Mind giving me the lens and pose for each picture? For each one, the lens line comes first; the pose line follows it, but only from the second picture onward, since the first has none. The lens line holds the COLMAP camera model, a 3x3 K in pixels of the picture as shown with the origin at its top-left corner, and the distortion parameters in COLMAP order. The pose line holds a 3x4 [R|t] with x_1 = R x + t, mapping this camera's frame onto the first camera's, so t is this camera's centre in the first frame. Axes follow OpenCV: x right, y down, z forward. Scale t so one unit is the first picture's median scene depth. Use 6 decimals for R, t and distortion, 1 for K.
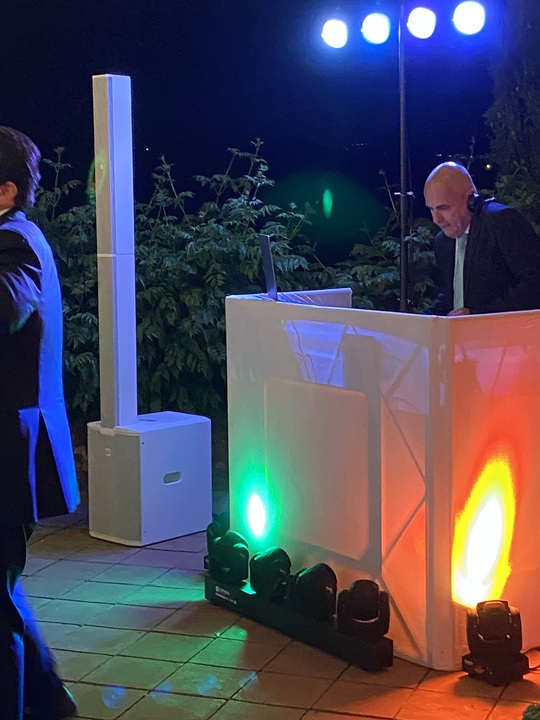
lens RADIAL K [[1414.6, 0, 269.4], [0, 1414.6, 358.5], [0, 0, 1]] dist [0.261395, 0.000000]
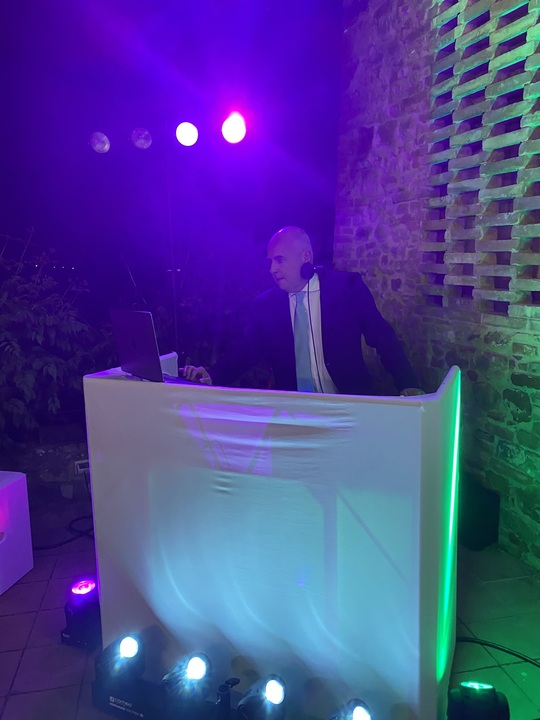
lens RADIAL K [[541.8, 0, 295.0], [0, 541.8, 364.8], [0, 0, 1]] dist [0.003945, 0.000603]
pose [[0.840924, -0.095824, 0.532602, -0.081788], [0.074445, 0.995325, 0.061535, -0.051346], [-0.536009, -0.012097, 0.844126, 0.512637]]
